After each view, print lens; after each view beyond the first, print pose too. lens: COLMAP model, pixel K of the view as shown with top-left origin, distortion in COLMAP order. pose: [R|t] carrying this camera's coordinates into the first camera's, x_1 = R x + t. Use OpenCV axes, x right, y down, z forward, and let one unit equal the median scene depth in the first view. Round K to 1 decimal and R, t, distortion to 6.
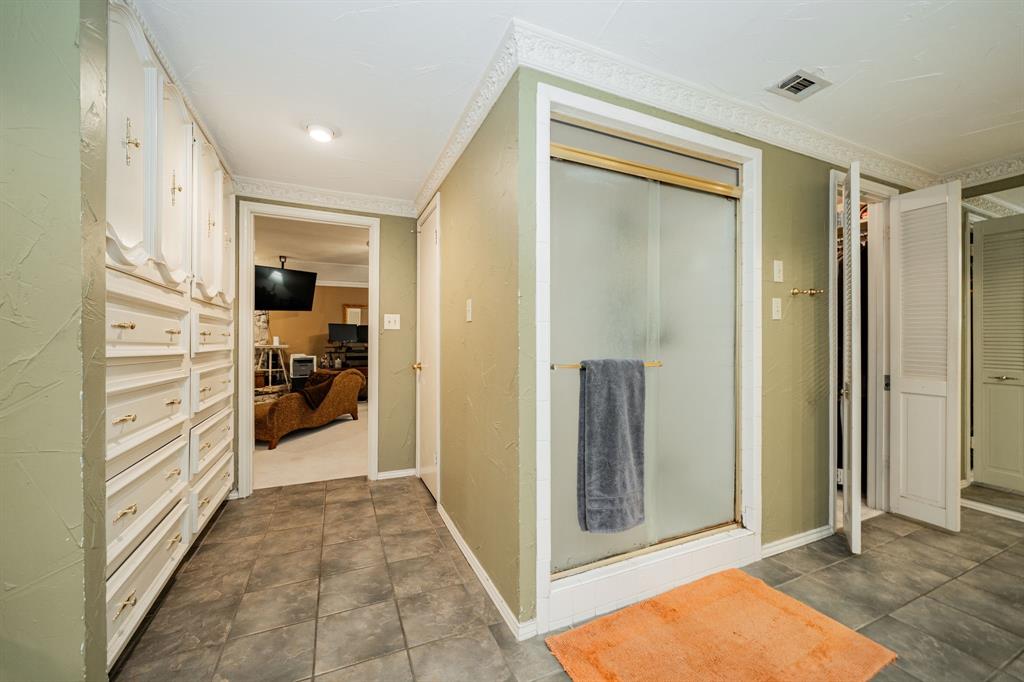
lens RADIAL K [[393.6, 0, 512.7], [0, 393.6, 341.0], [0, 0, 1]] dist [-0.003013, 0.000039]
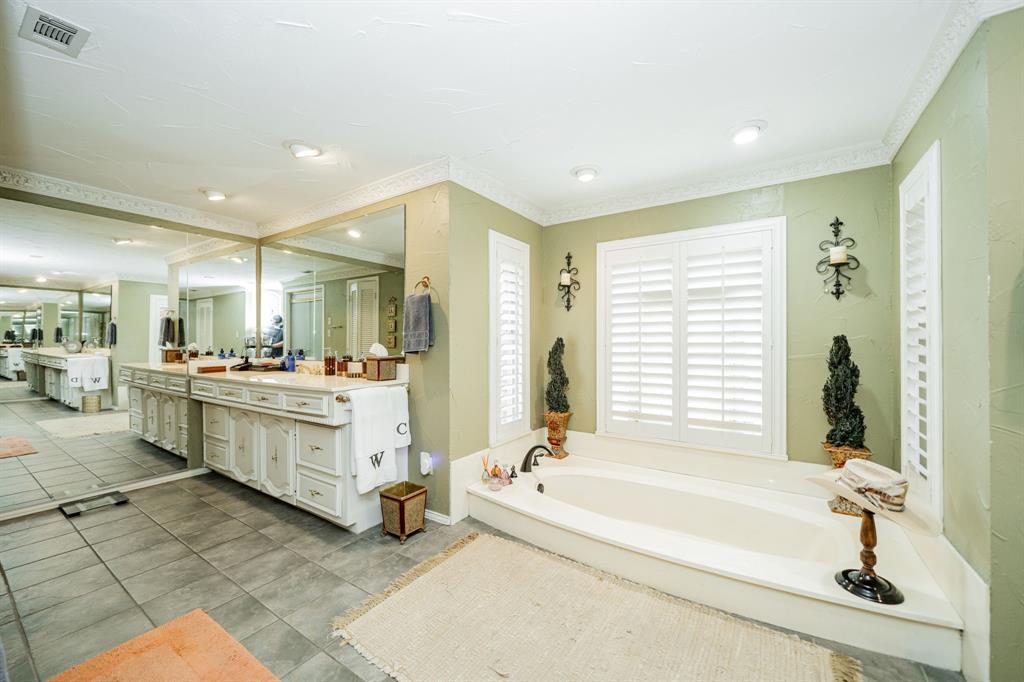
lens RADIAL K [[393.6, 0, 512.4], [0, 393.6, 342.0], [0, 0, 1]] dist [-0.003013, 0.000039]
pose [[-0.529928, 0.001309, 0.848042, -0.467215], [0.001021, 0.999999, -0.000905, -0.013614], [-0.848042, 0.000386, -0.529929, 0.675648]]
